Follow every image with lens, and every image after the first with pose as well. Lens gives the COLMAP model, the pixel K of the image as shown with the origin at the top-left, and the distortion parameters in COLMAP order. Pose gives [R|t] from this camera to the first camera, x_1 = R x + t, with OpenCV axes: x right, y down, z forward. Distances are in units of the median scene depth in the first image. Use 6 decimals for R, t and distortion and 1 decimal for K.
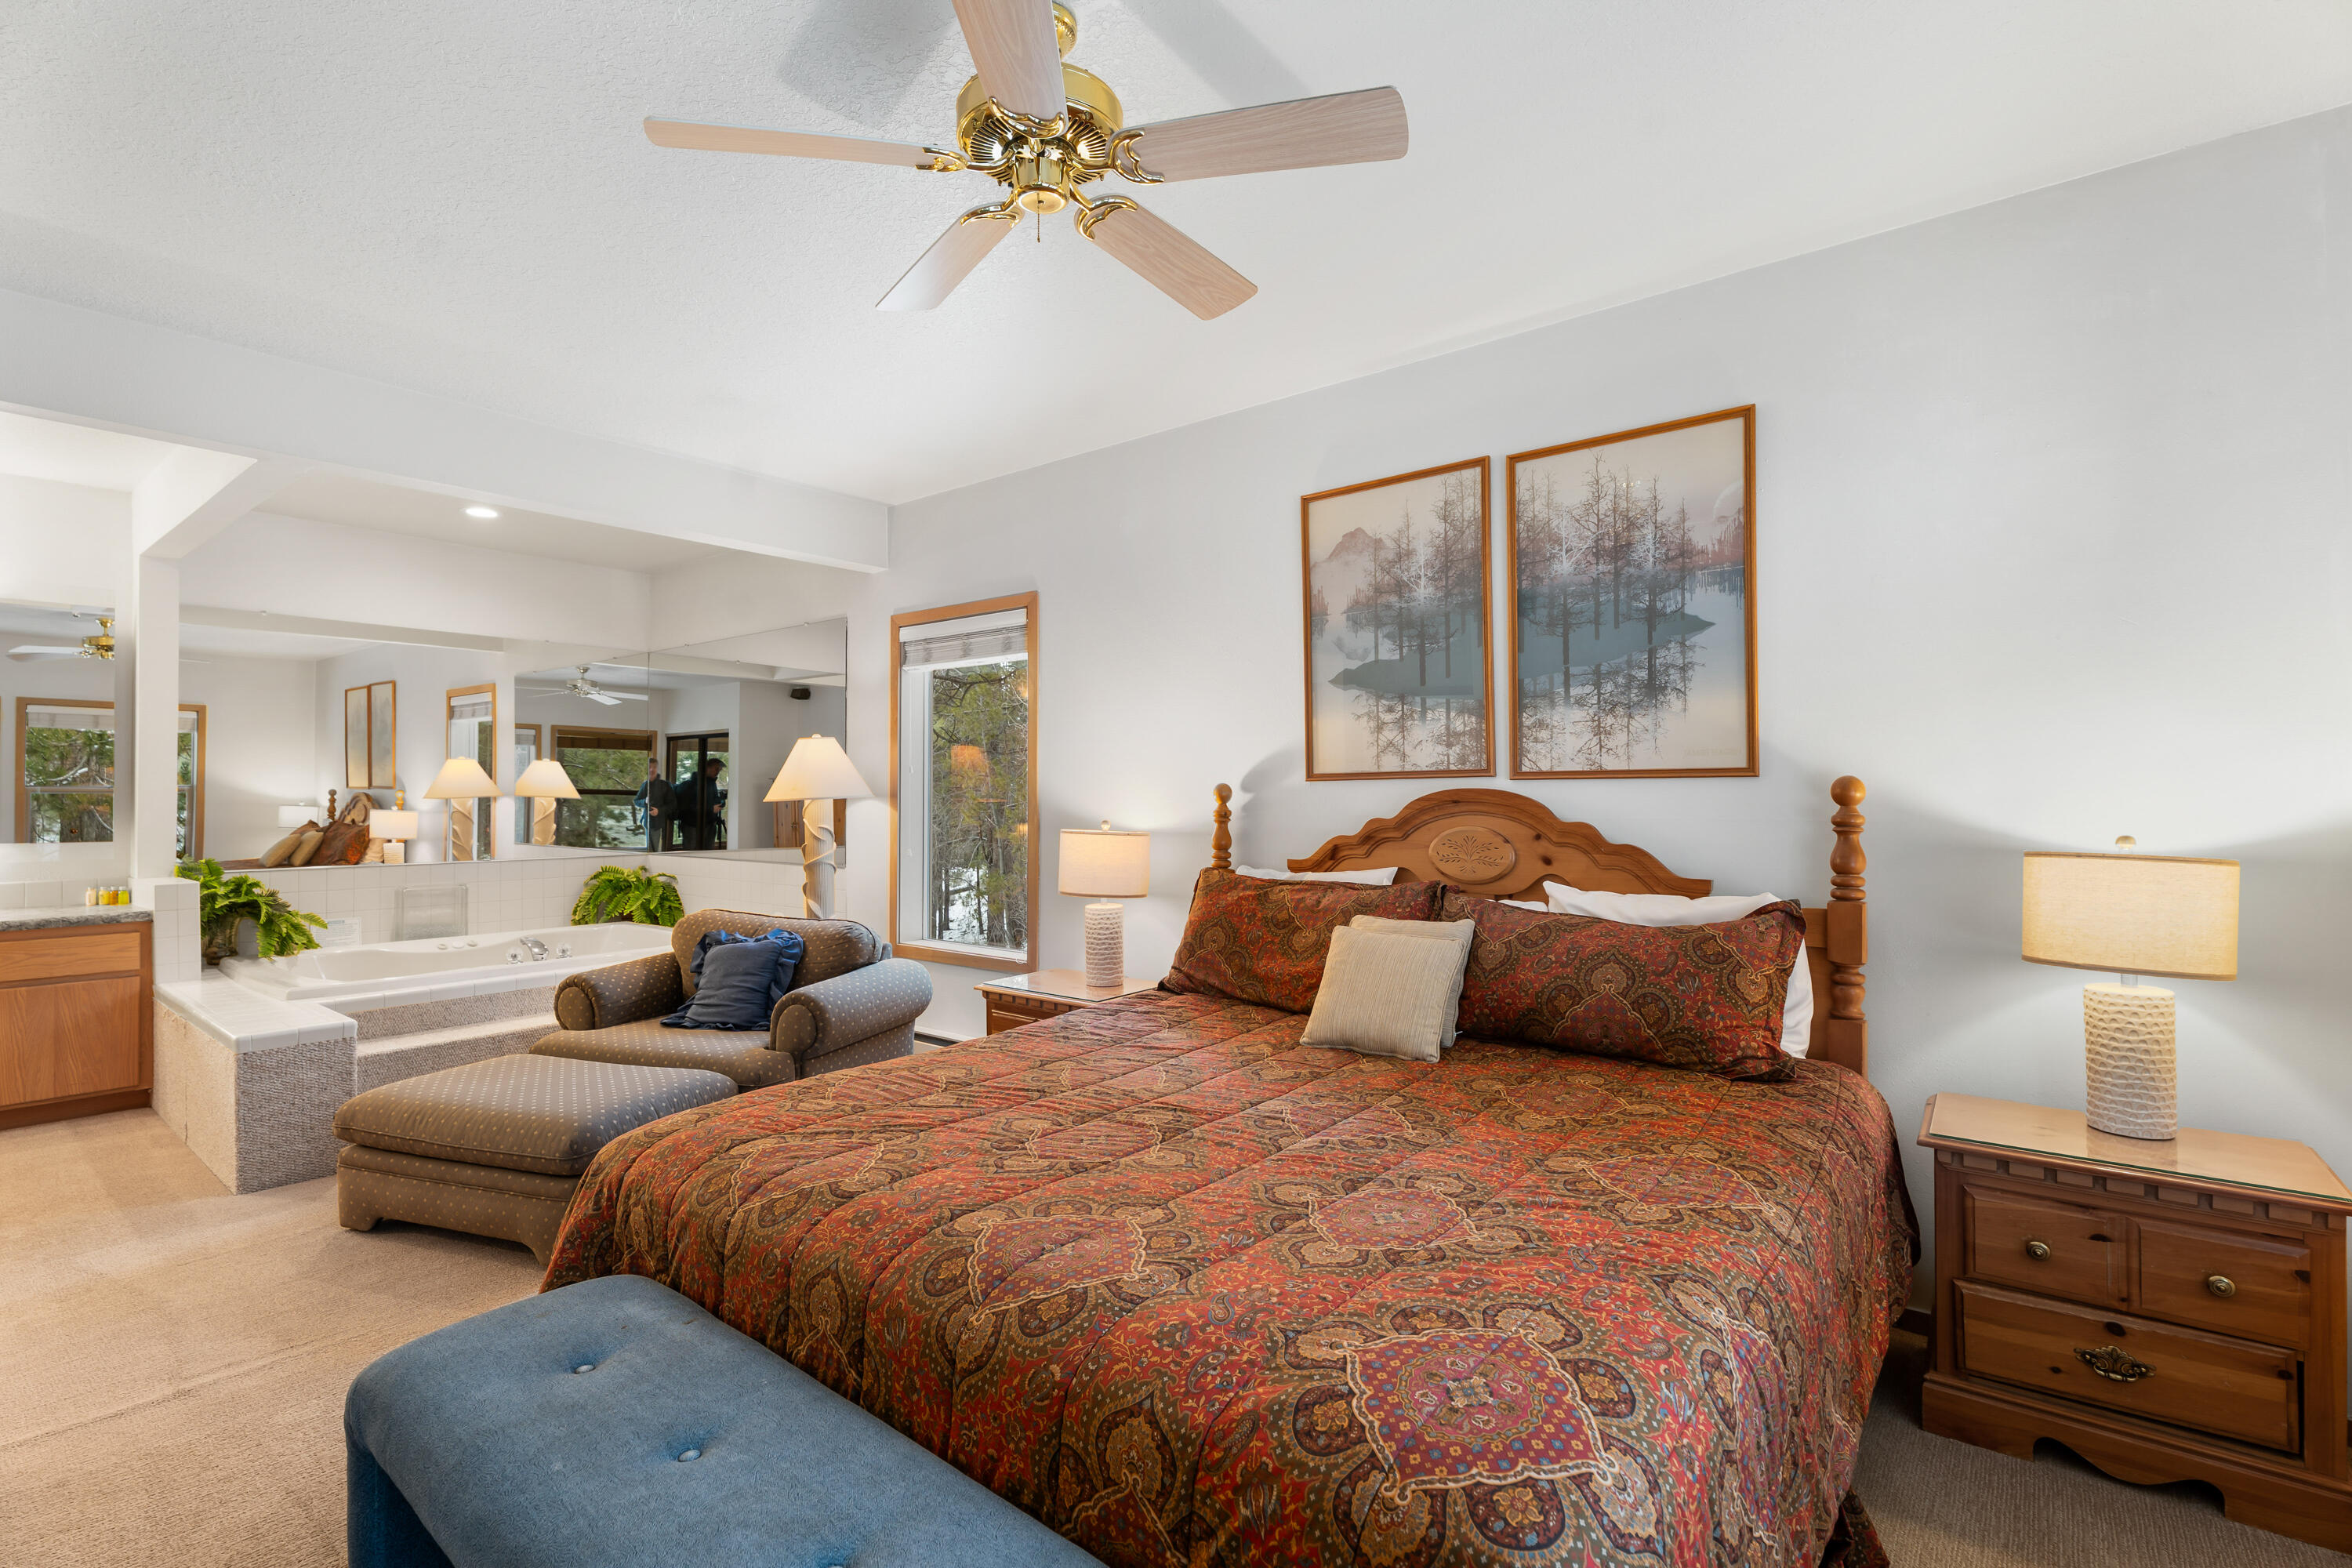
lens RADIAL K [[1082.4, 0, 1189.6], [0, 1082.4, 786.0], [0, 0, 1]] dist [-0.004641, -0.001275]
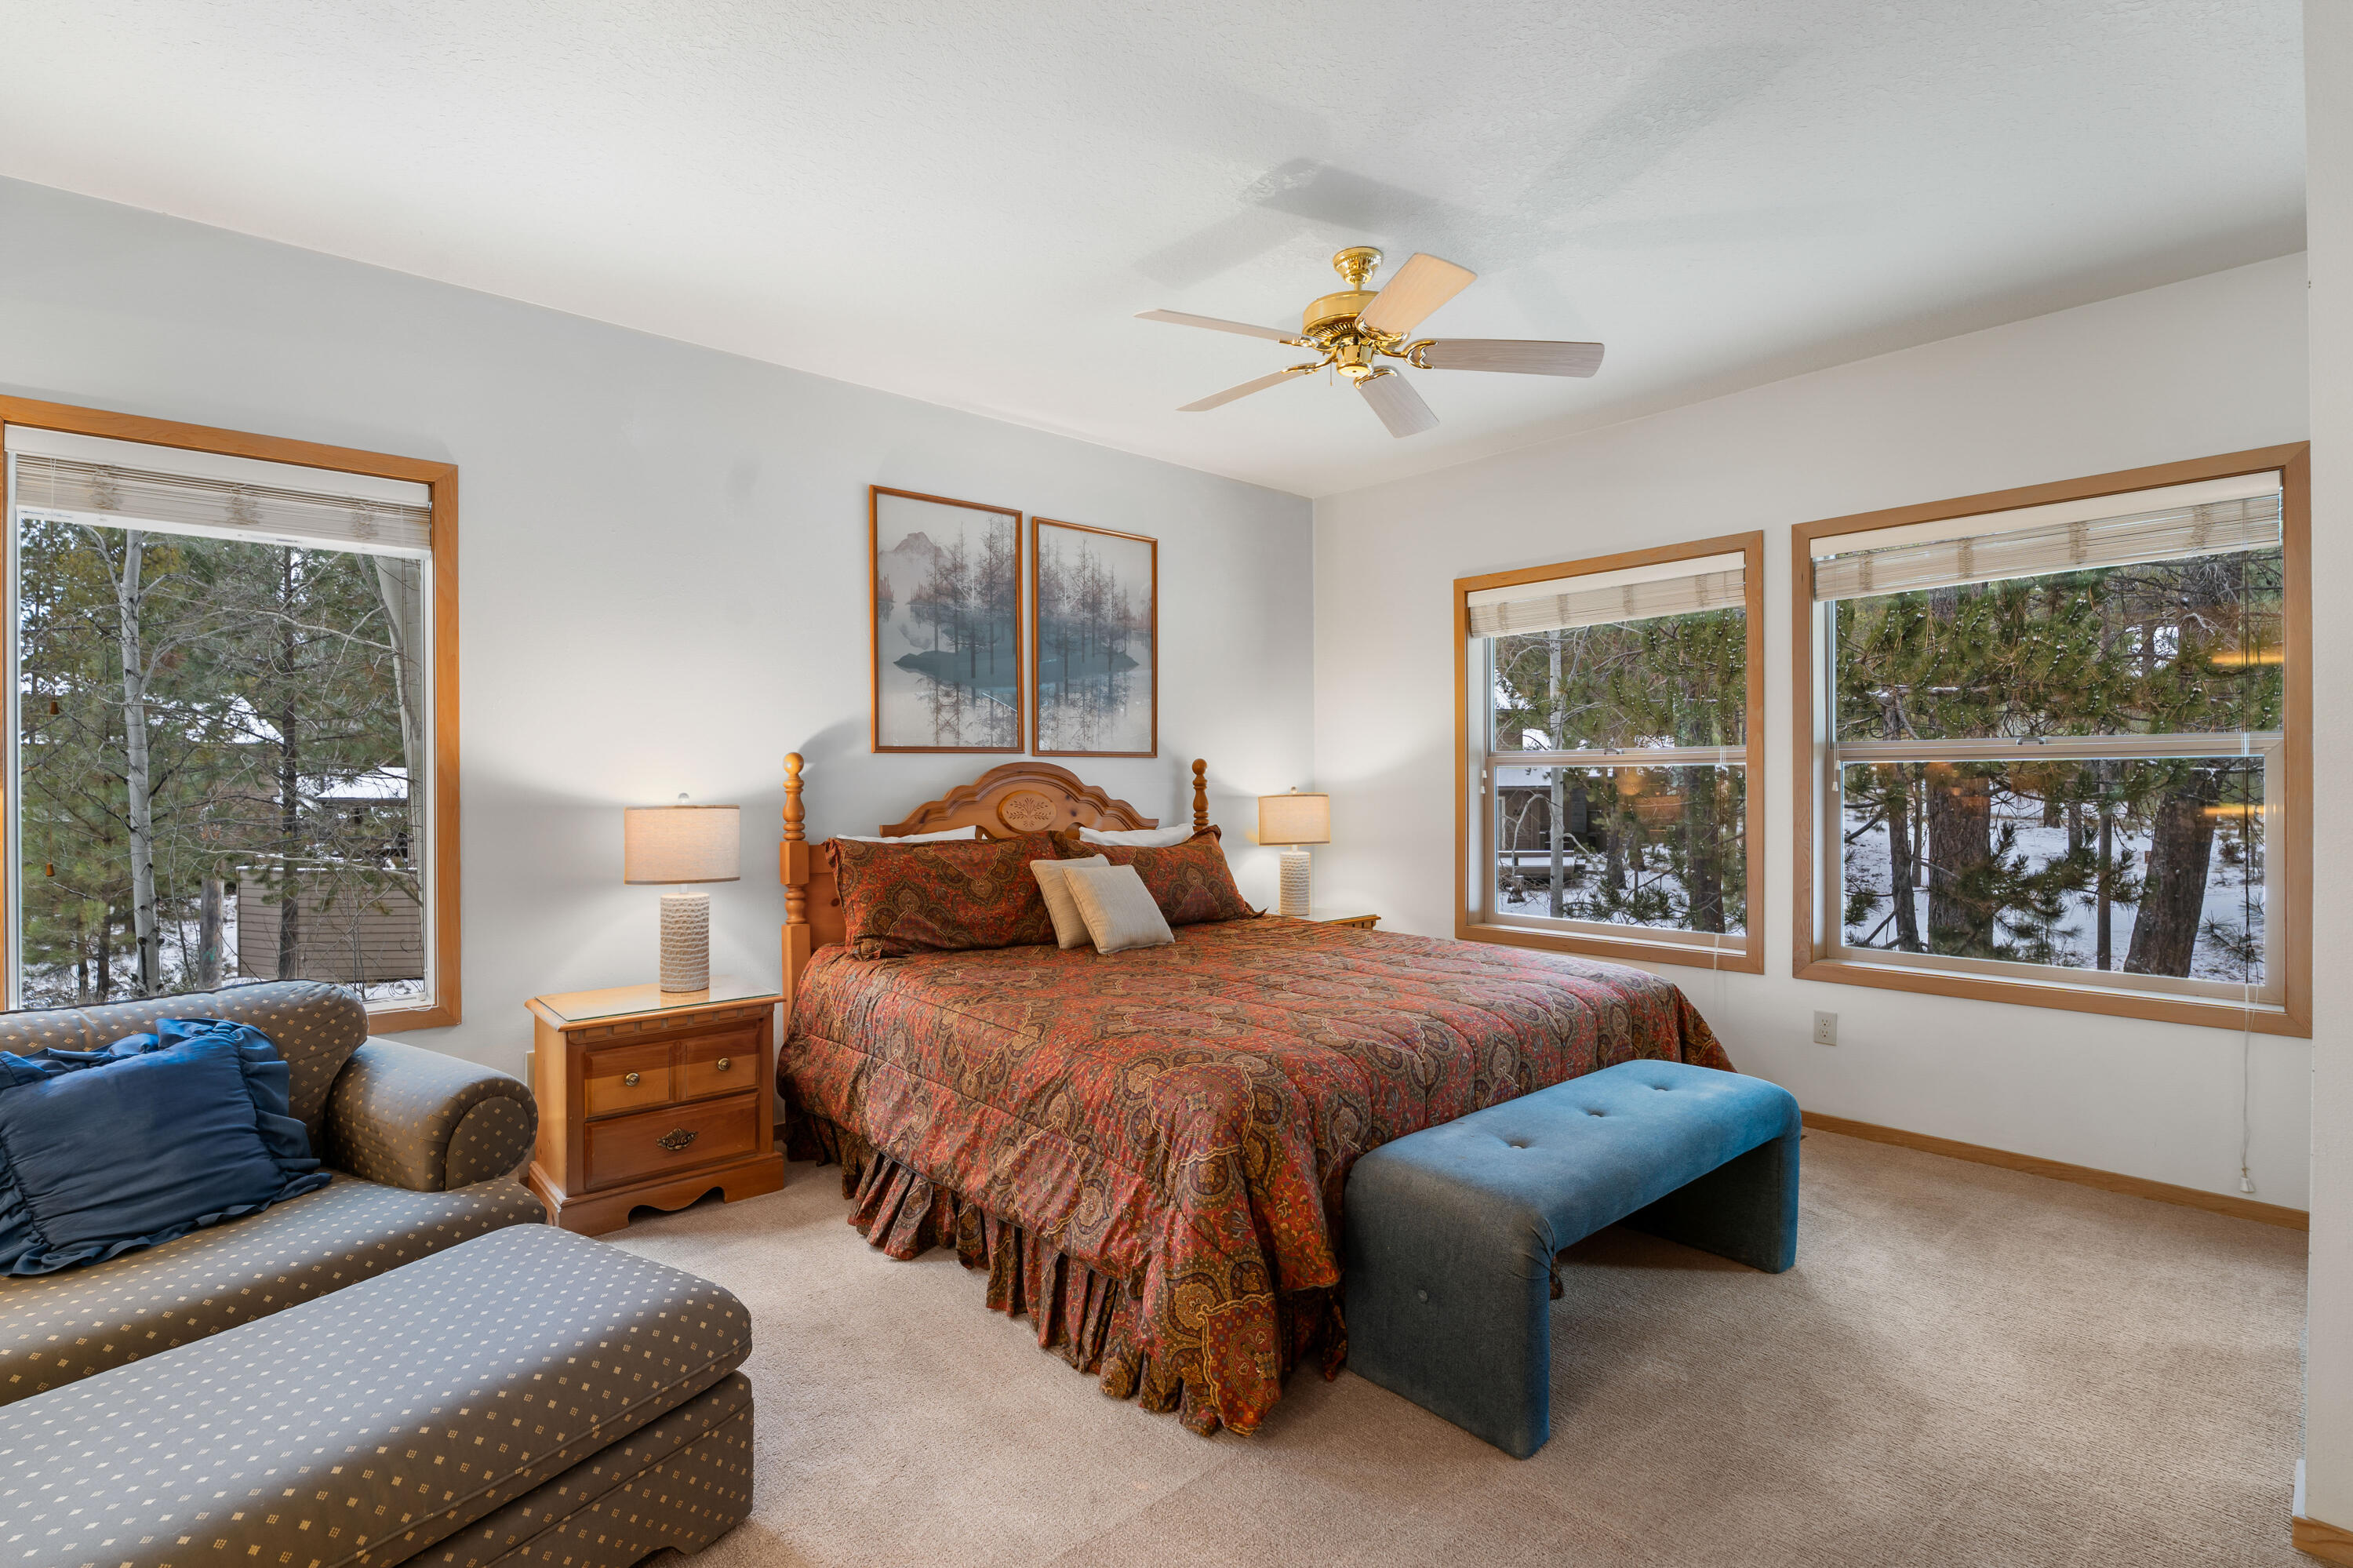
lens RADIAL K [[1128.9, 0, 1161.9], [0, 1128.9, 783.3], [0, 0, 1]] dist [-0.022620, 0.002000]
pose [[0.164304, -0.000289, 0.986410, -0.795255], [-0.006960, 0.999975, 0.001453, 0.018500], [-0.986385, -0.007104, 0.164298, 0.453092]]
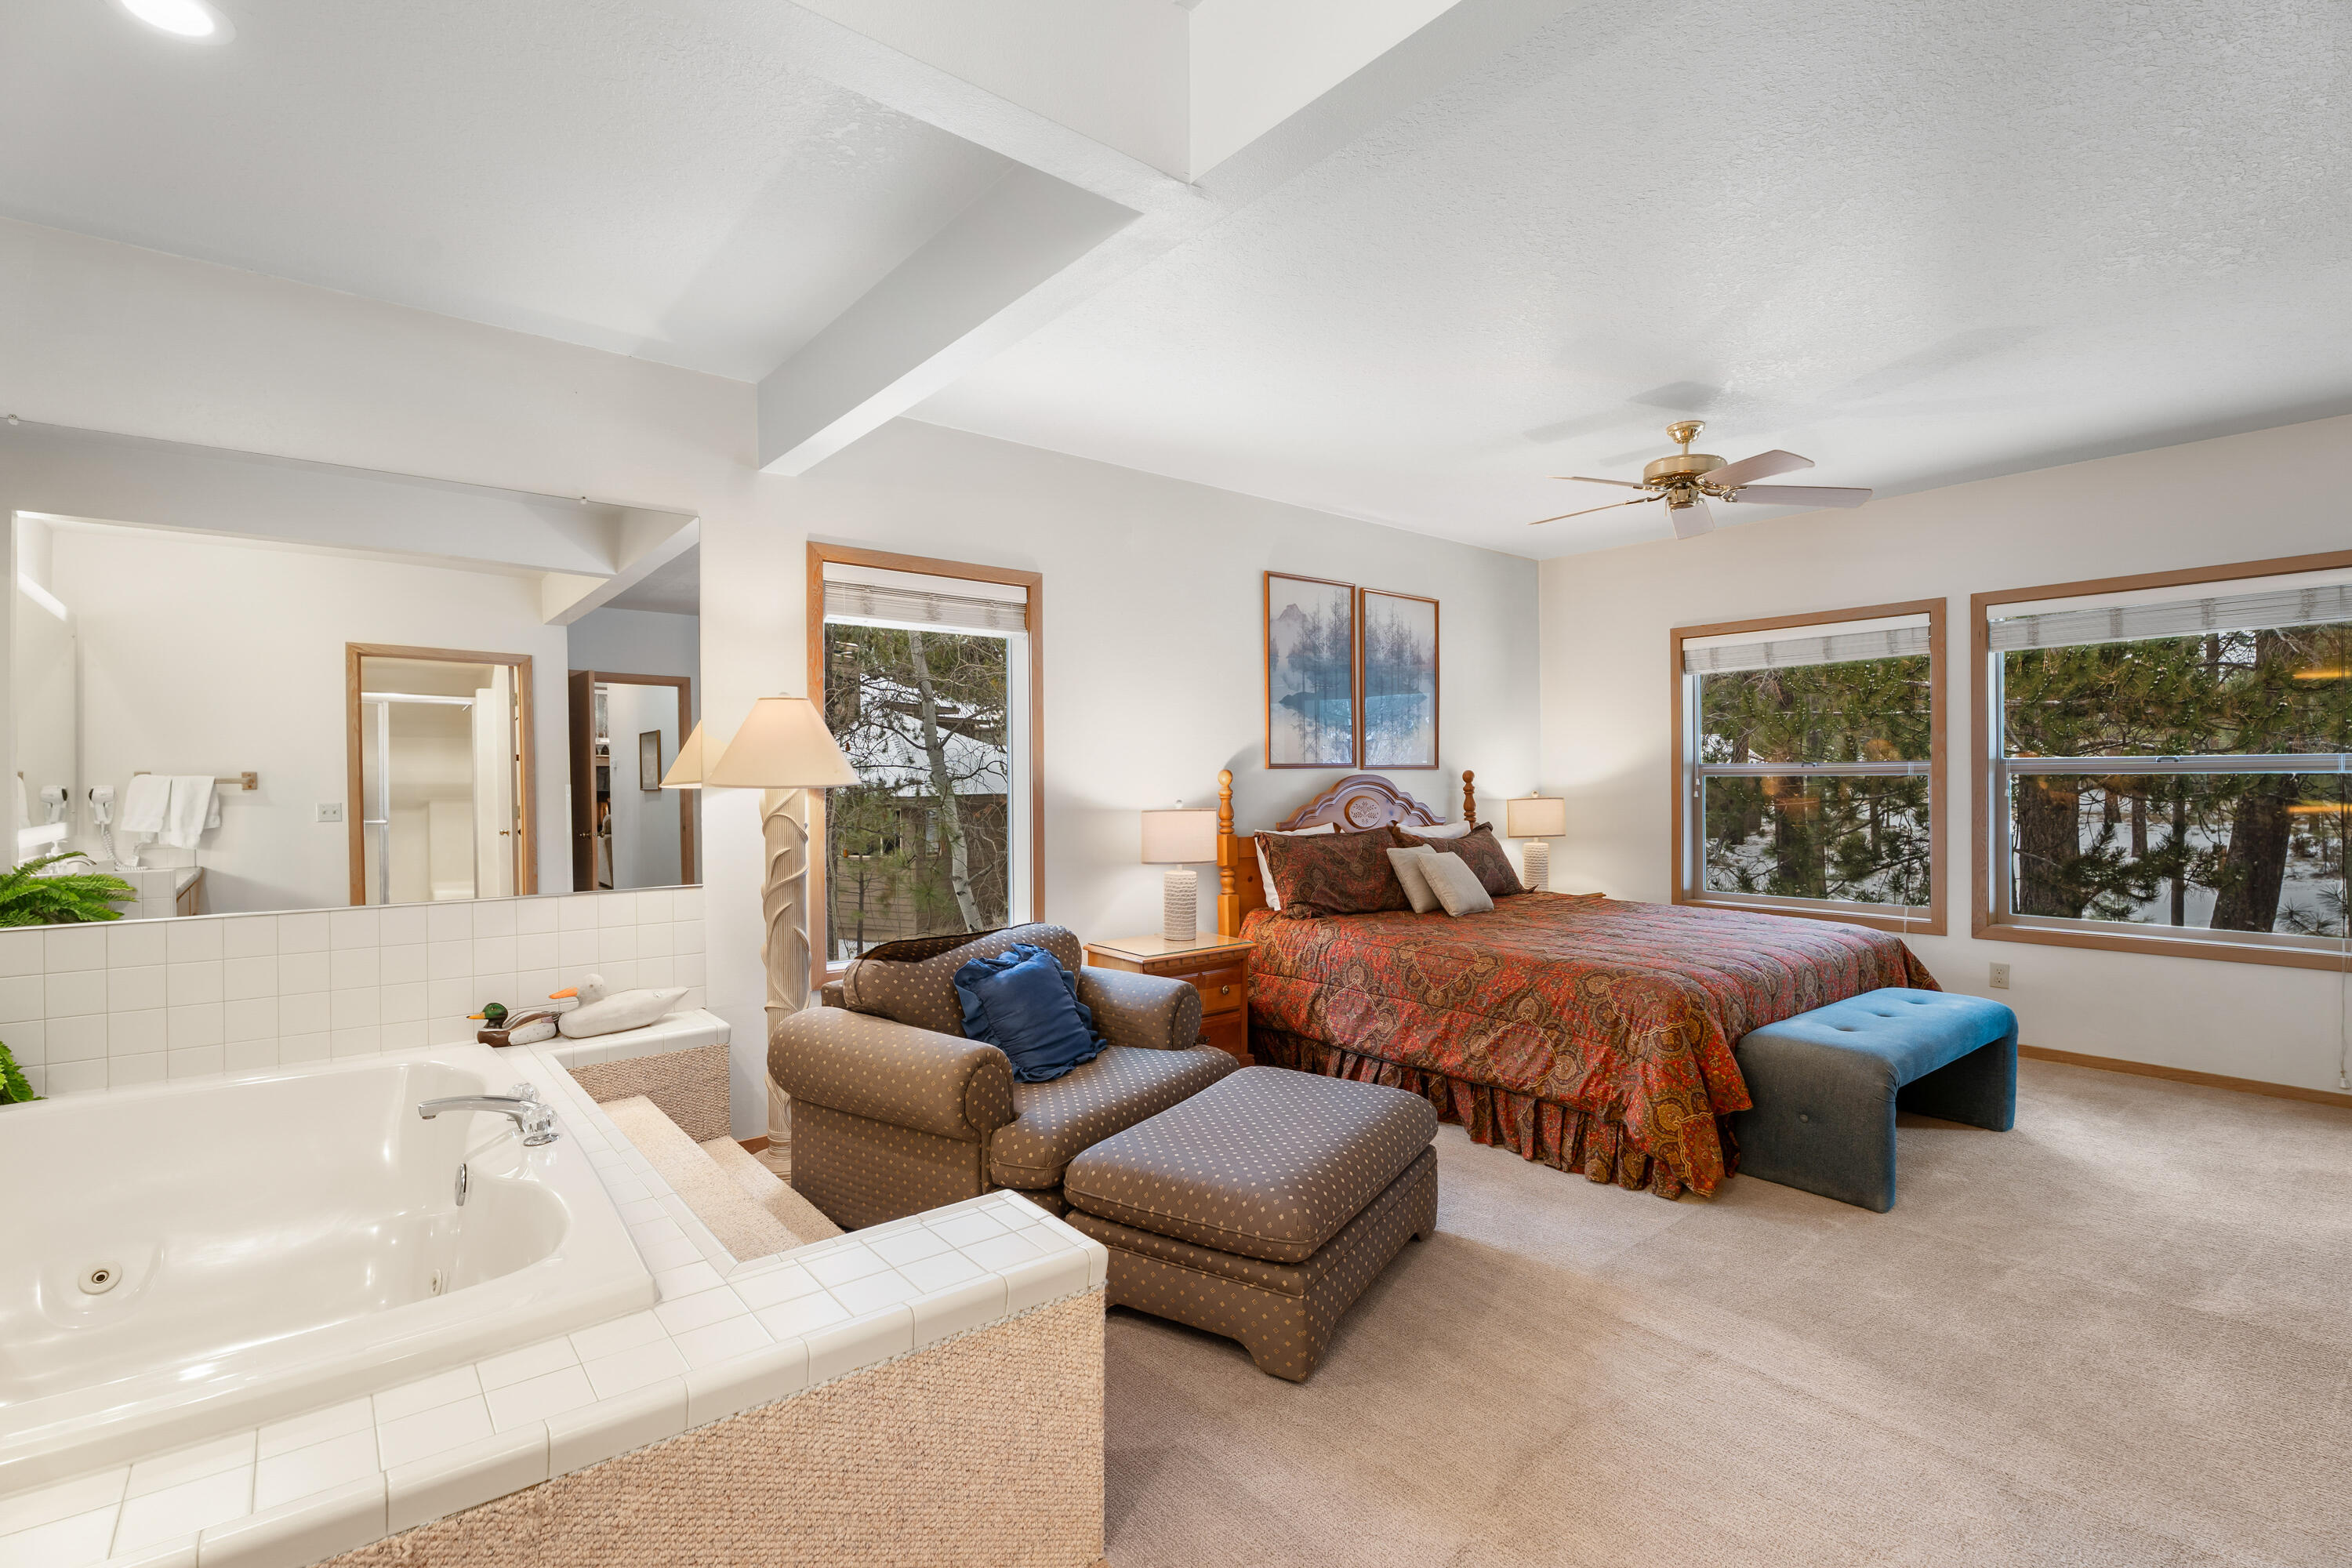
lens RADIAL K [[1082.4, 0, 1162.2], [0, 1082.4, 781.3], [0, 0, 1]] dist [-0.004641, -0.001275]
pose [[0.208565, -0.001457, 0.978007, -1.128035], [-0.004227, 0.999988, 0.002391, 0.007677], [-0.977999, -0.004632, 0.208556, 0.706157]]
